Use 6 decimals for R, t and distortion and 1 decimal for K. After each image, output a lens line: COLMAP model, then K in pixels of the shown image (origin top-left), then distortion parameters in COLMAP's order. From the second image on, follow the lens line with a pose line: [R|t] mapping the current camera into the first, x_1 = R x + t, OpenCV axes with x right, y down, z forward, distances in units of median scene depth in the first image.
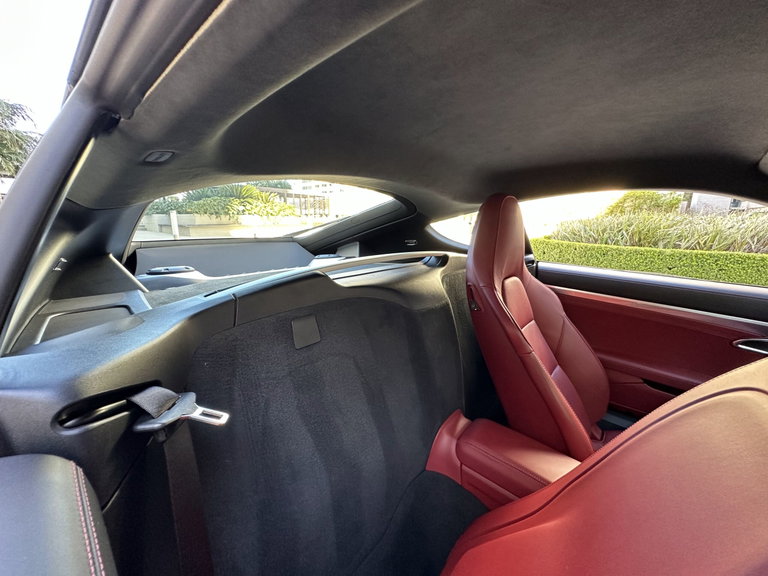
lens RADIAL K [[306.3, 0, 385.0], [0, 306.3, 290.5], [0, 0, 1]] dist [-0.011084, 0.000120]
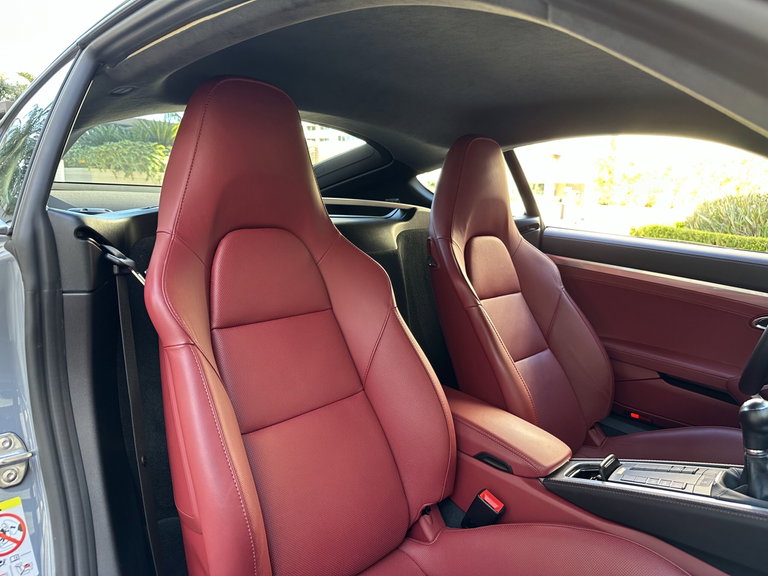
lens RADIAL K [[540.5, 0, 383.0], [0, 540.5, 287.1], [0, 0, 1]] dist [0.025210, -0.043064]
pose [[0.997873, 0.043294, -0.048743, 0.183844], [-0.045700, 0.997735, -0.049368, 0.159317], [0.046496, 0.051491, 0.997591, -0.414330]]
